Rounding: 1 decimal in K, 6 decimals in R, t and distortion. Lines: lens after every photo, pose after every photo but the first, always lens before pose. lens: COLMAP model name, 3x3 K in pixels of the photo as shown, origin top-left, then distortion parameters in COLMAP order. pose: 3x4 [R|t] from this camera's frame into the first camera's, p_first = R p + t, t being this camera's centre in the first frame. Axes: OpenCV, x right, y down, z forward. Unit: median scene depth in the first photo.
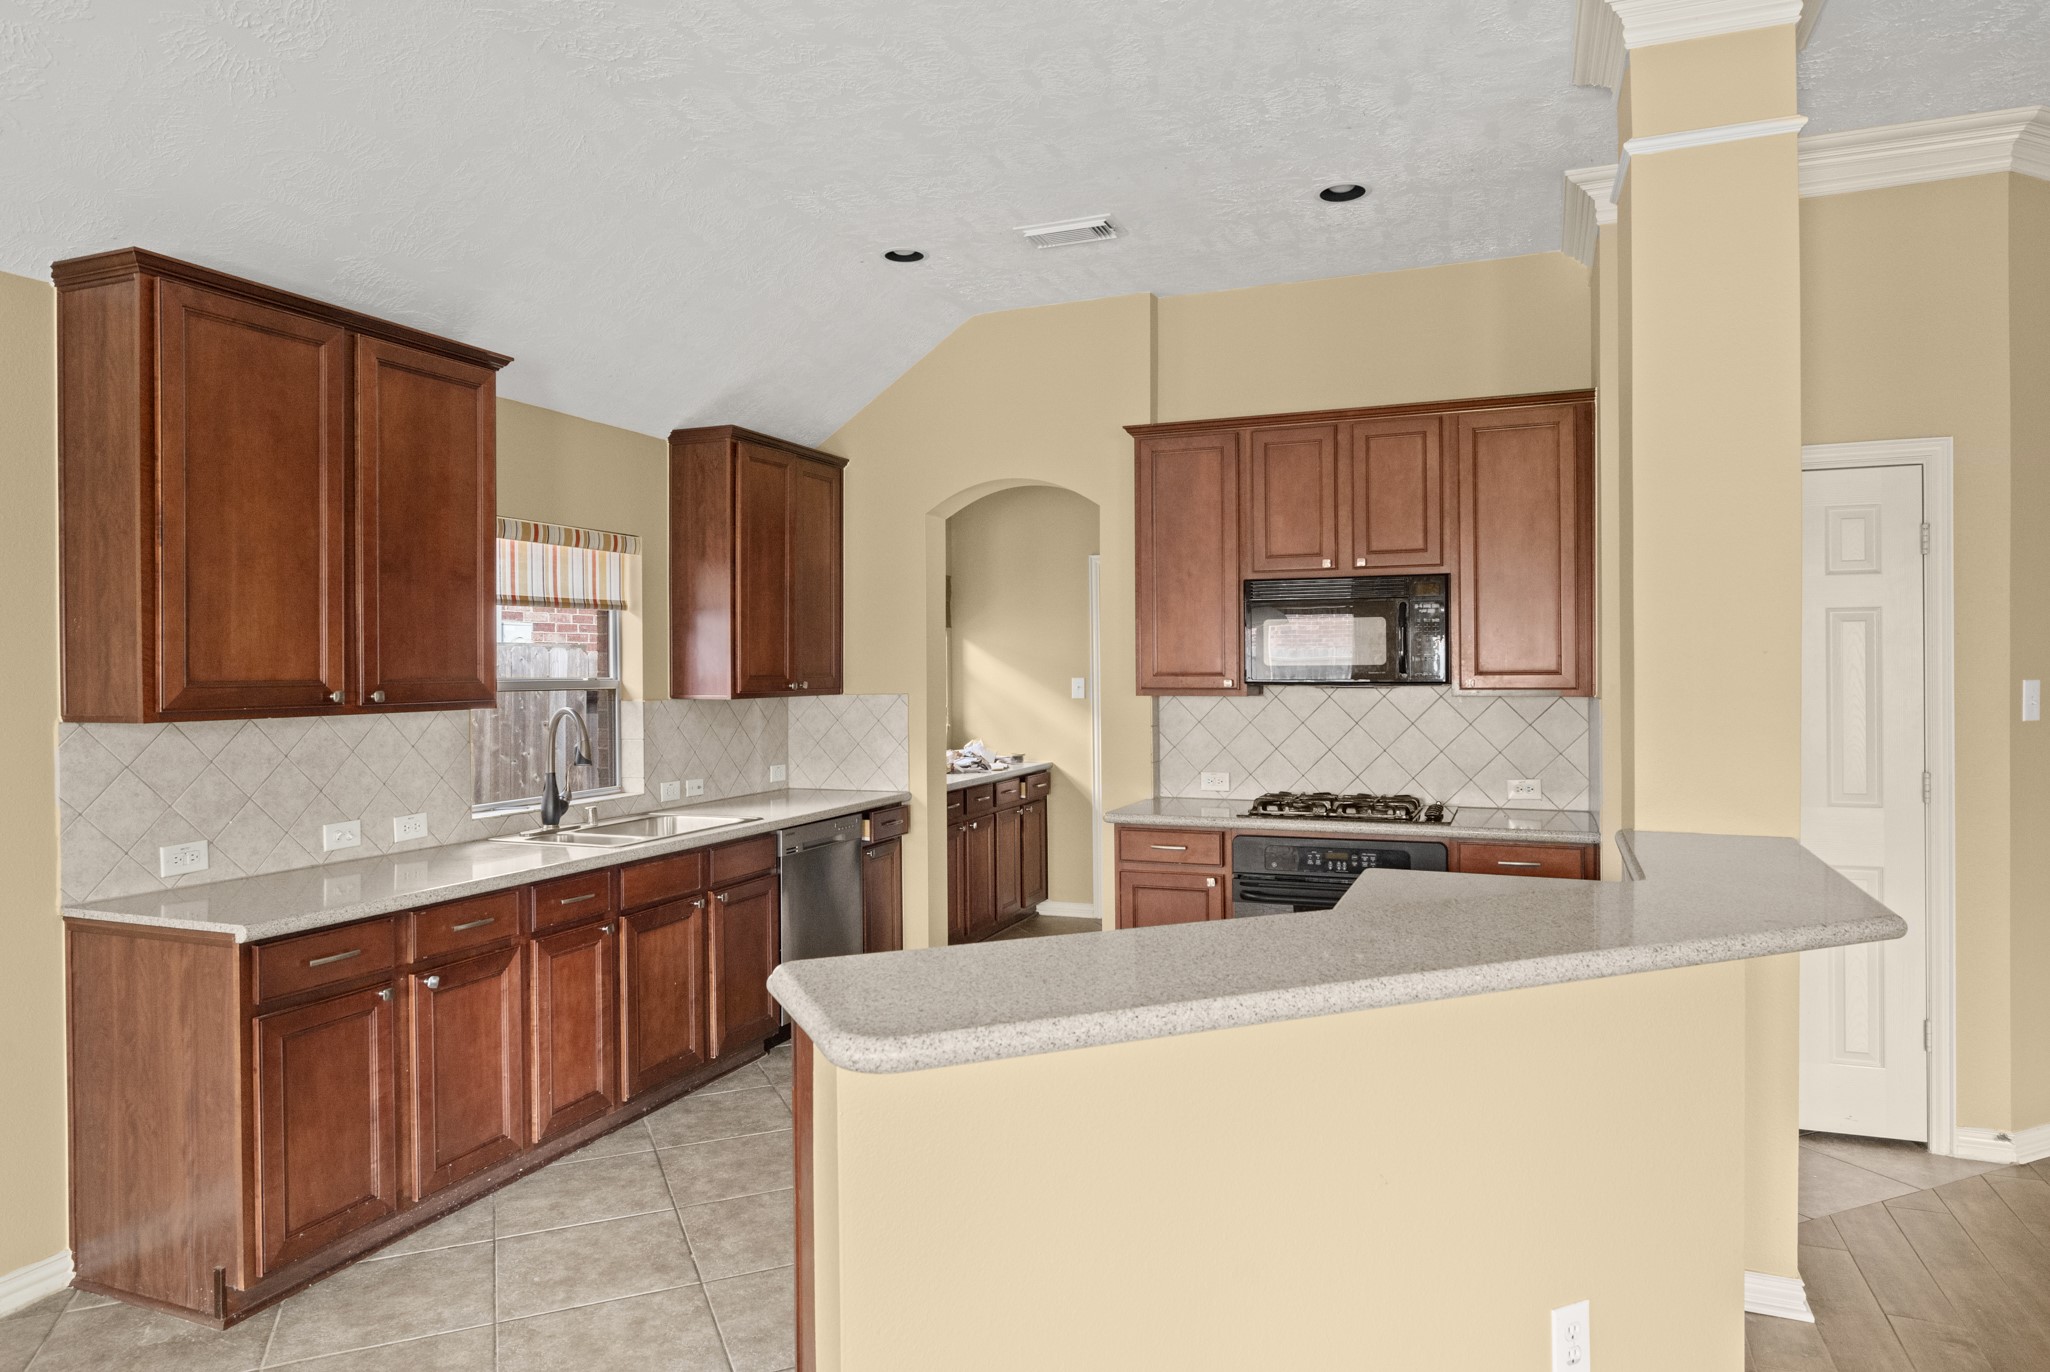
lens RADIAL K [[1281.1, 0, 1025.0], [0, 1281.1, 686.0], [0, 0, 1]] dist [0.001385, -0.000065]
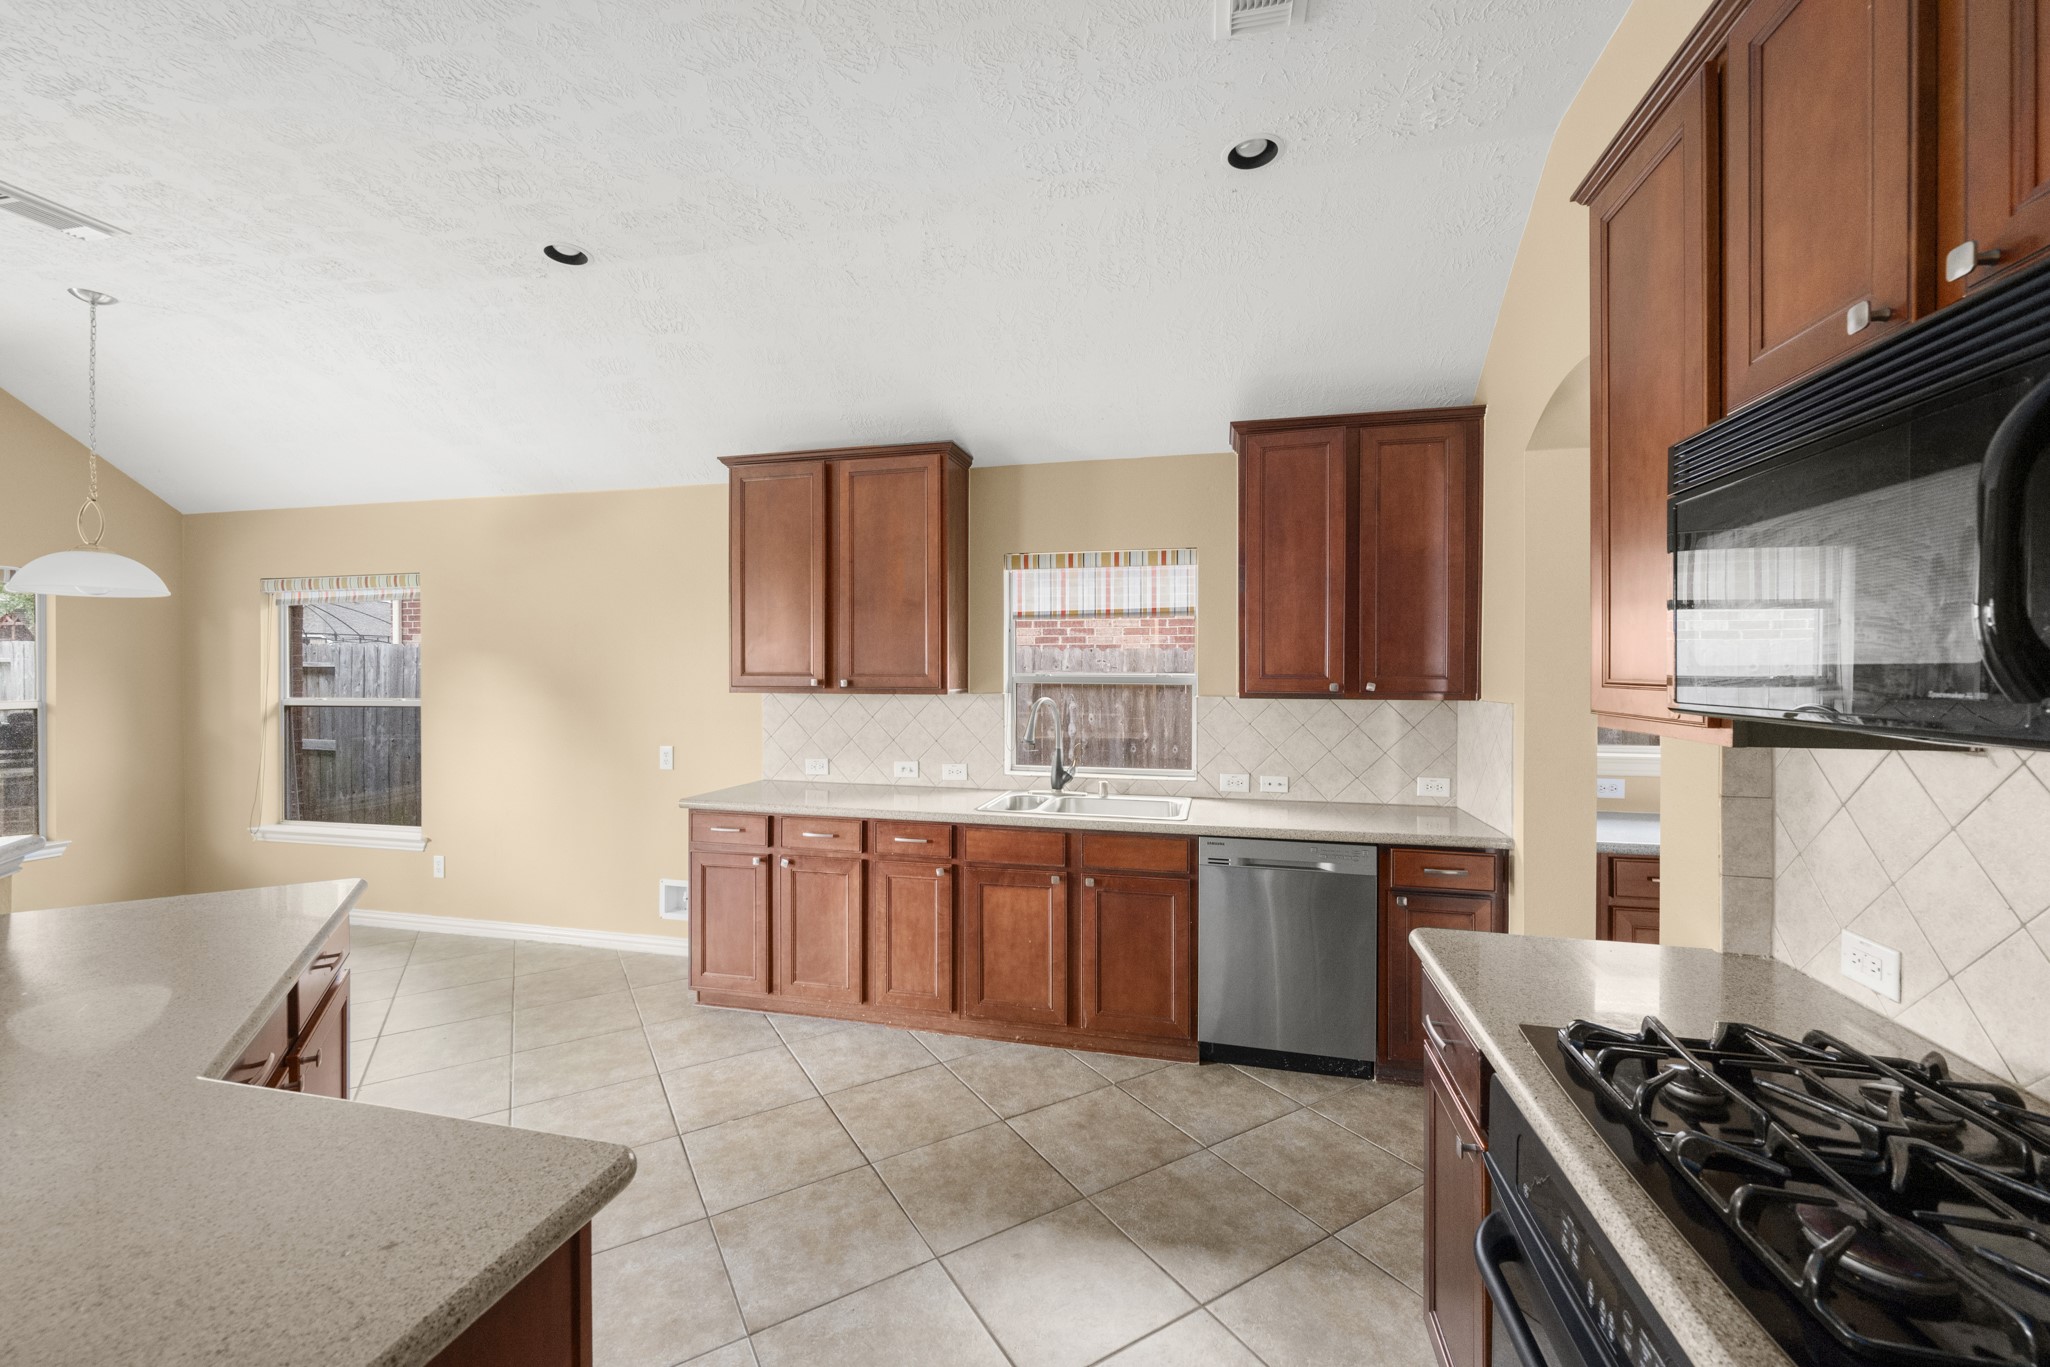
lens RADIAL K [[819.3, 0, 1022.3], [0, 819.3, 677.0], [0, 0, 1]] dist [-0.001171, -0.000495]
pose [[0.140799, 0.017396, -0.989885, 0.460573], [-0.016022, 0.999755, 0.015290, -0.016325], [0.989909, 0.013707, 0.141044, 0.909890]]
